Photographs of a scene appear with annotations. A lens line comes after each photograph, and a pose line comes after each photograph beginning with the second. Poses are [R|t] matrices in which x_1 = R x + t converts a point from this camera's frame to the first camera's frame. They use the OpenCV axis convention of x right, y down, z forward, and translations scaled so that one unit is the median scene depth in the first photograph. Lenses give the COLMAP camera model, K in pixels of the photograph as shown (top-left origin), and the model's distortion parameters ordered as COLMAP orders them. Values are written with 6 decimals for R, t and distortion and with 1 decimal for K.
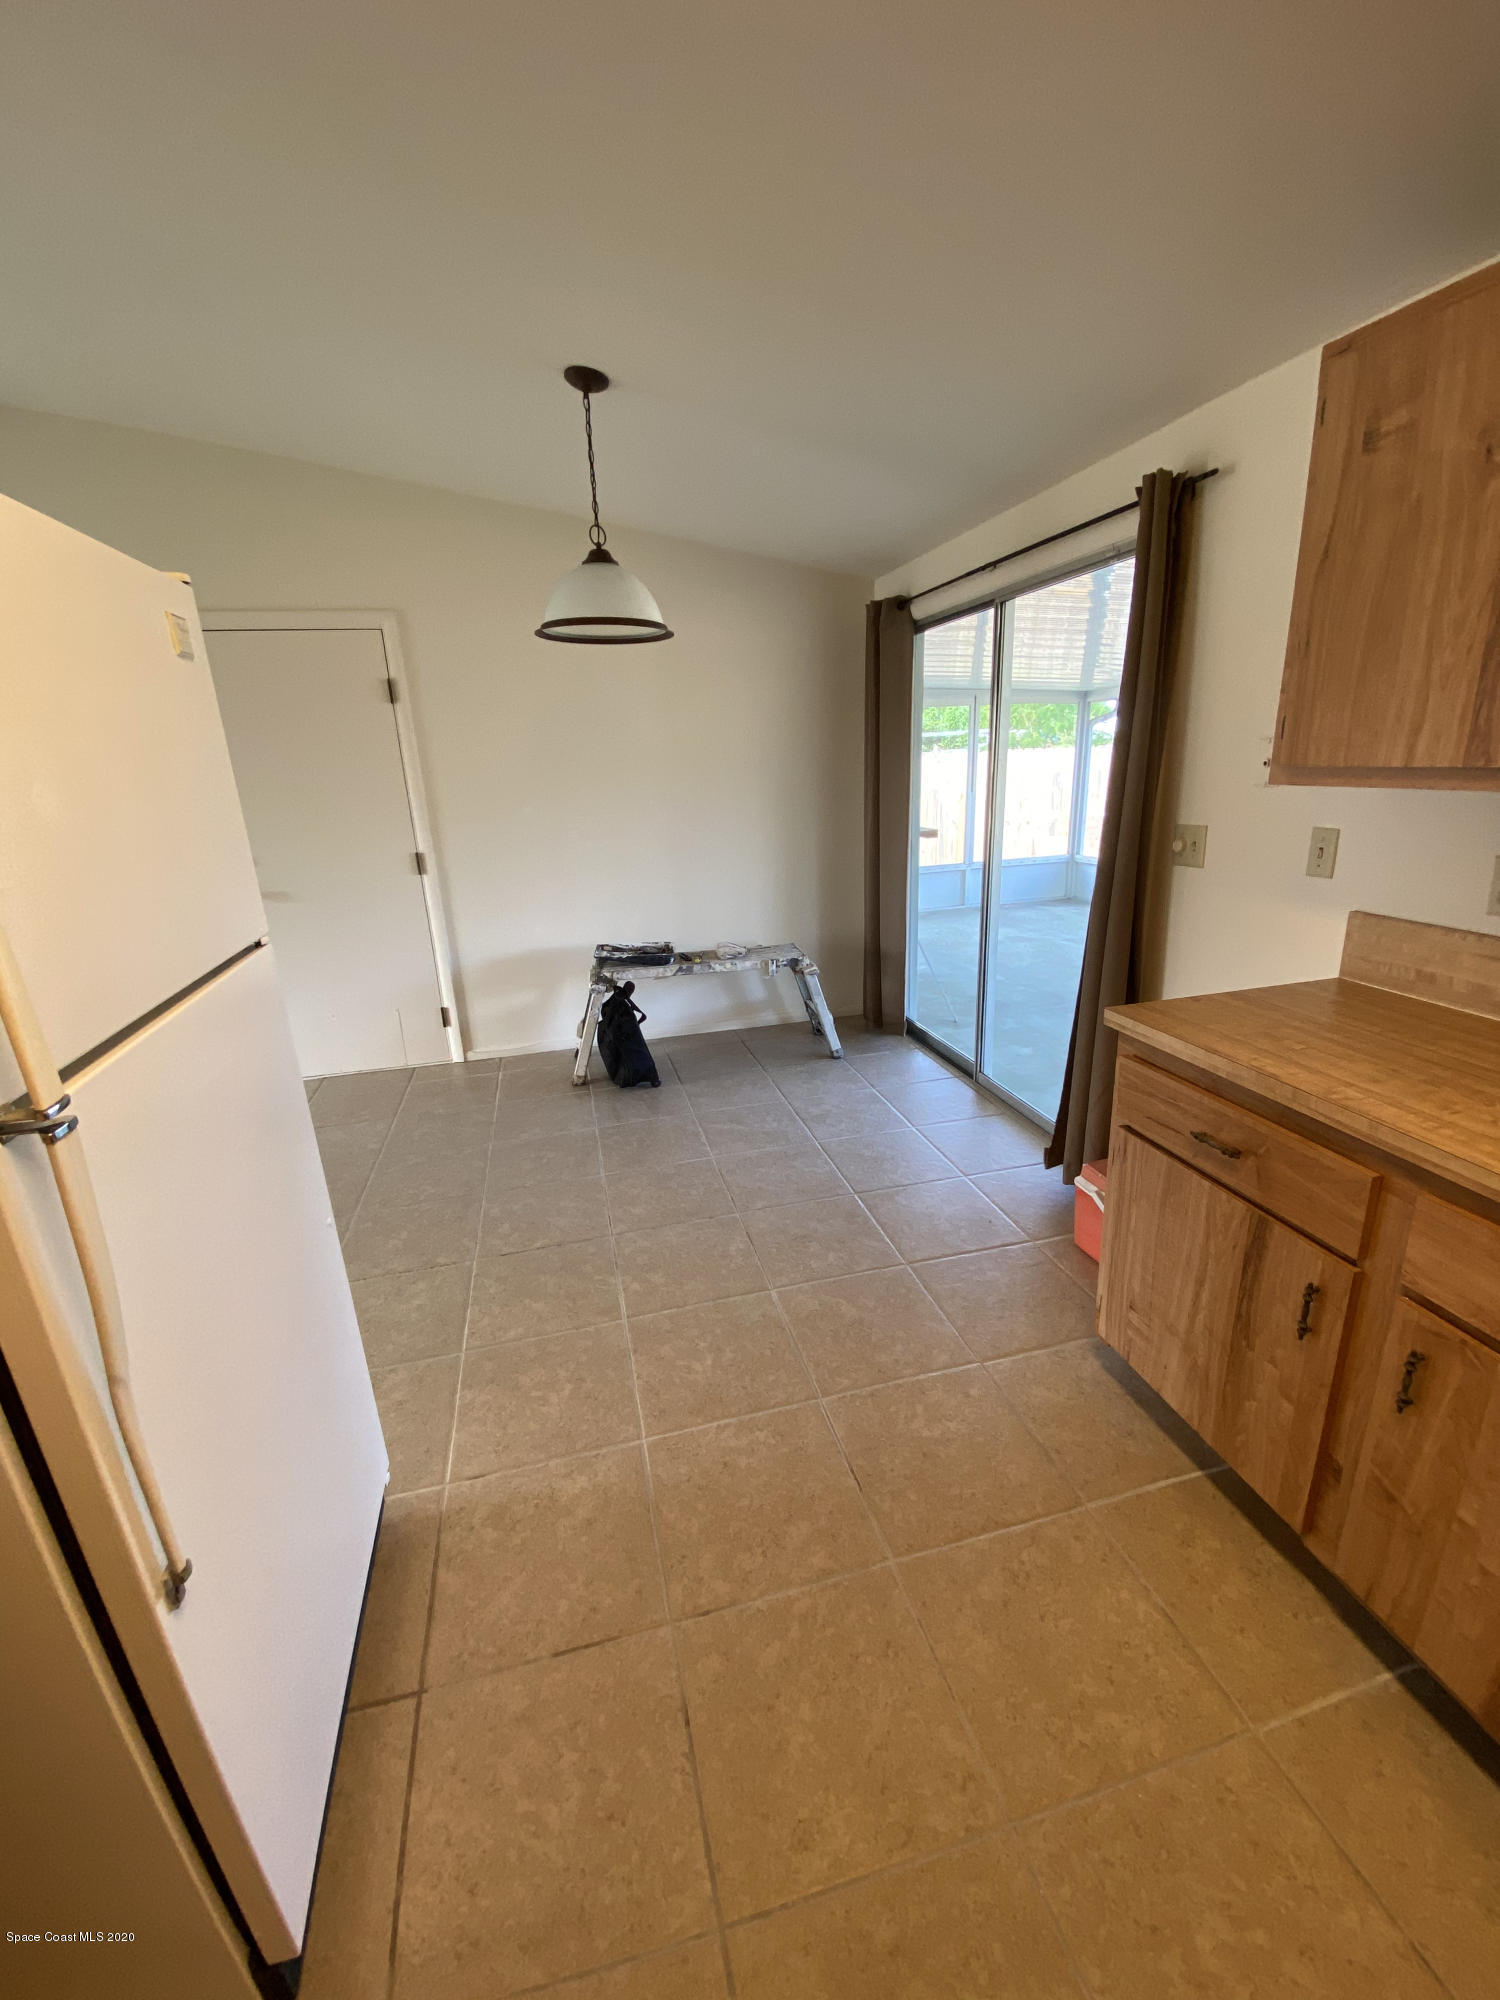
lens RADIAL K [[812.5, 0, 748.9], [0, 812.5, 1001.6], [0, 0, 1]] dist [0.000874, 0.000128]
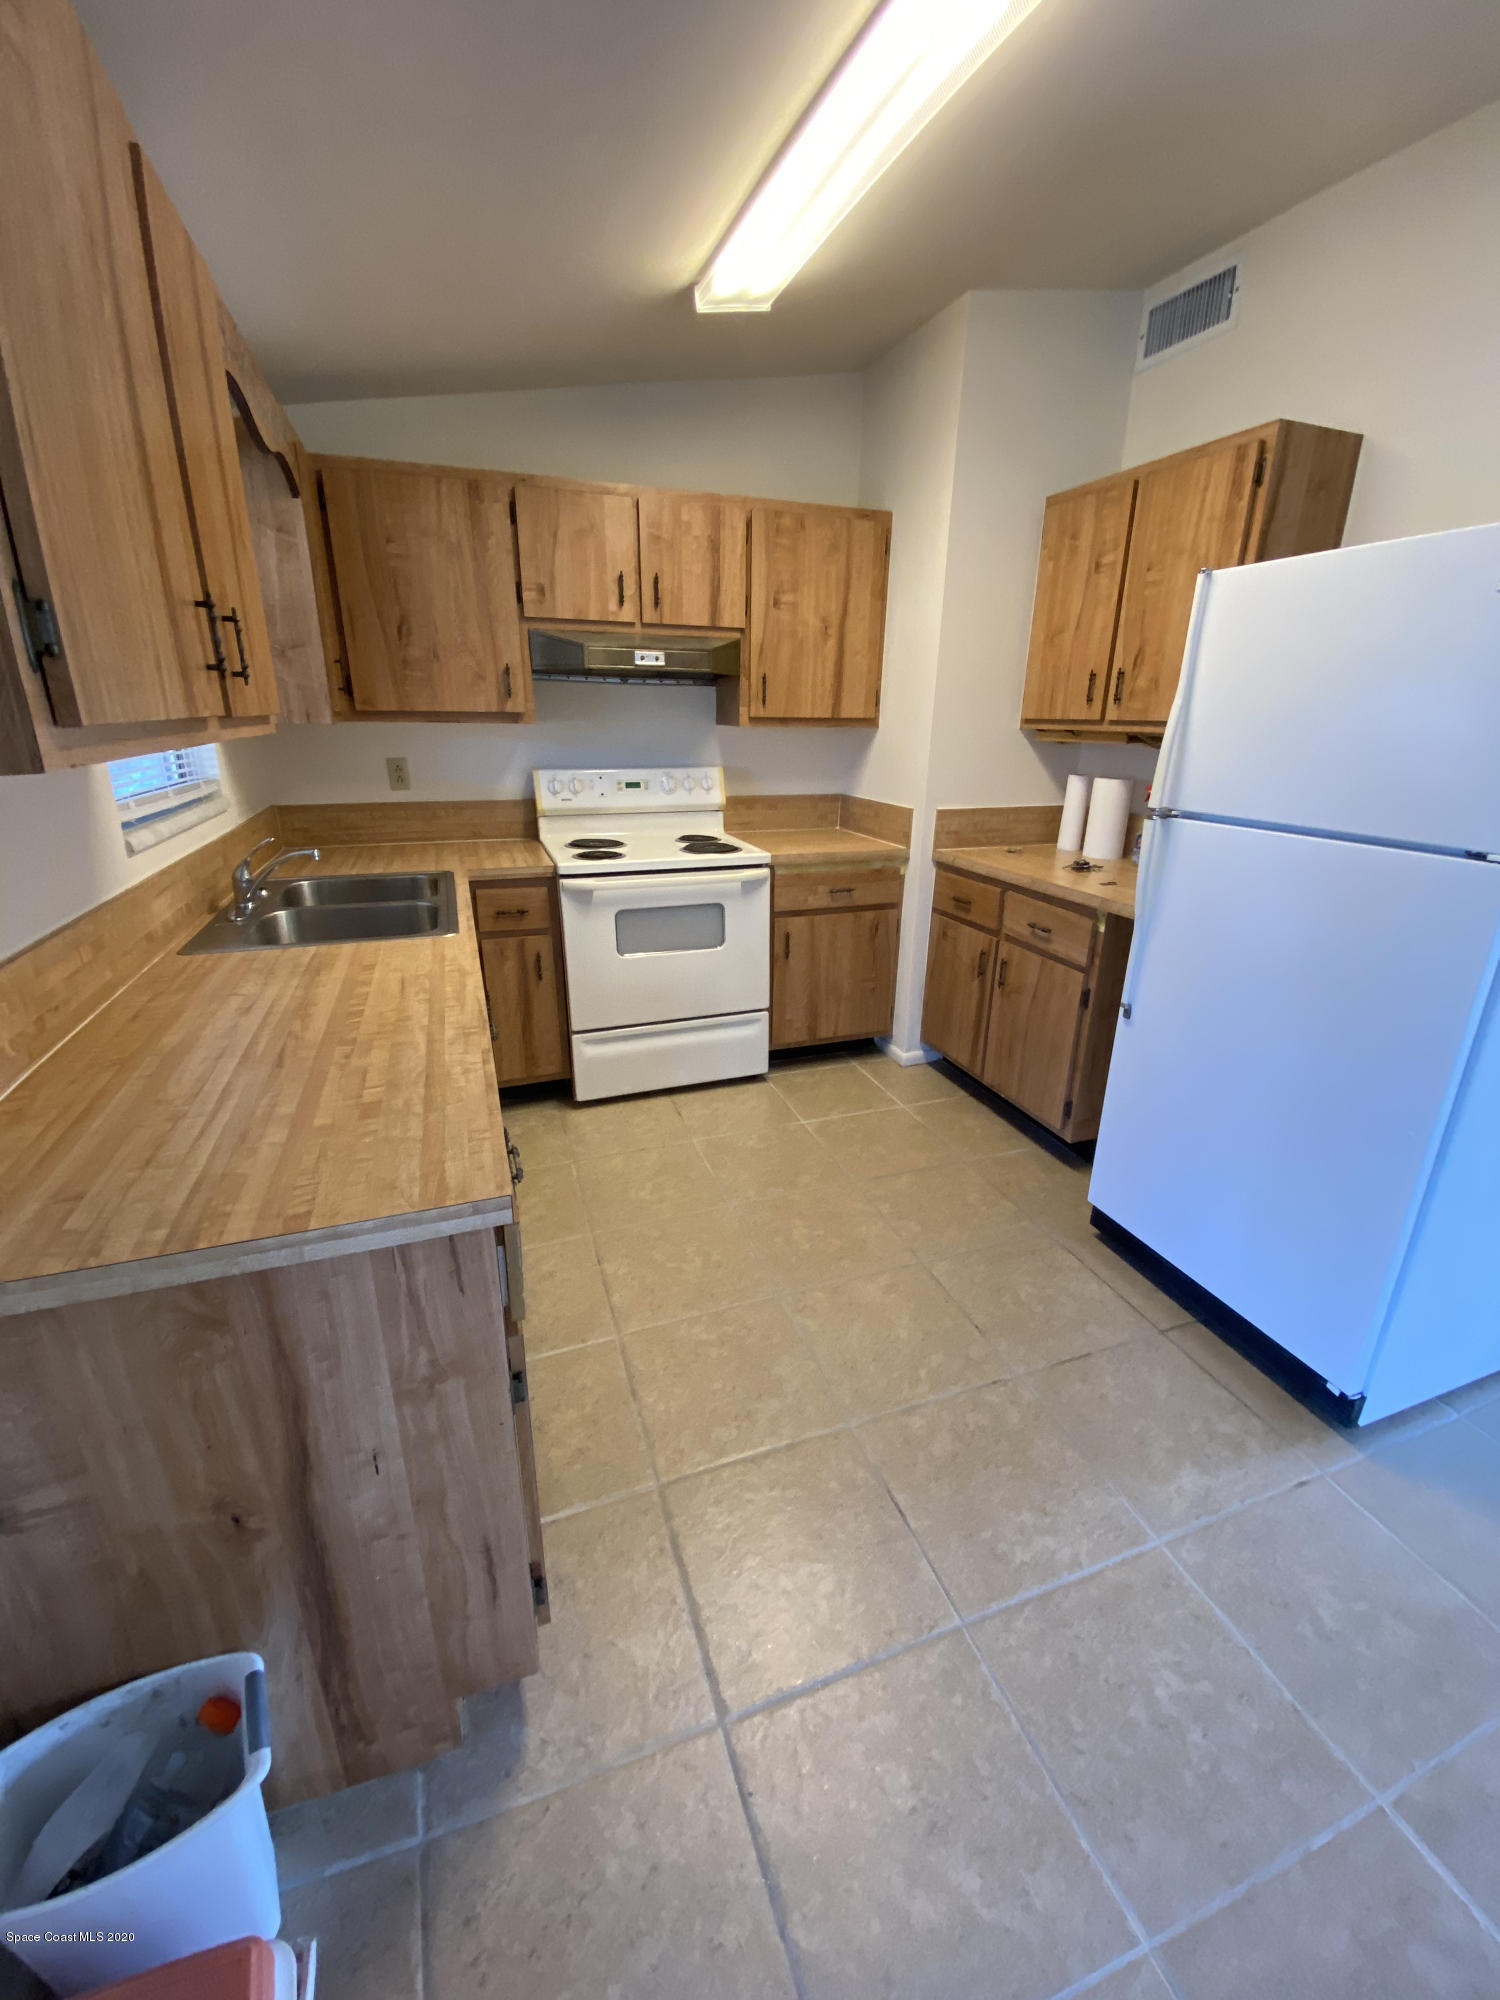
lens RADIAL K [[812.5, 0, 748.9], [0, 812.5, 1001.6], [0, 0, 1]] dist [0.000874, 0.000128]
pose [[-0.995598, 0.054522, -0.076232, 0.383532], [-0.001580, 0.803498, 0.595306, -0.461543], [0.093710, 0.592806, -0.799875, 1.590745]]
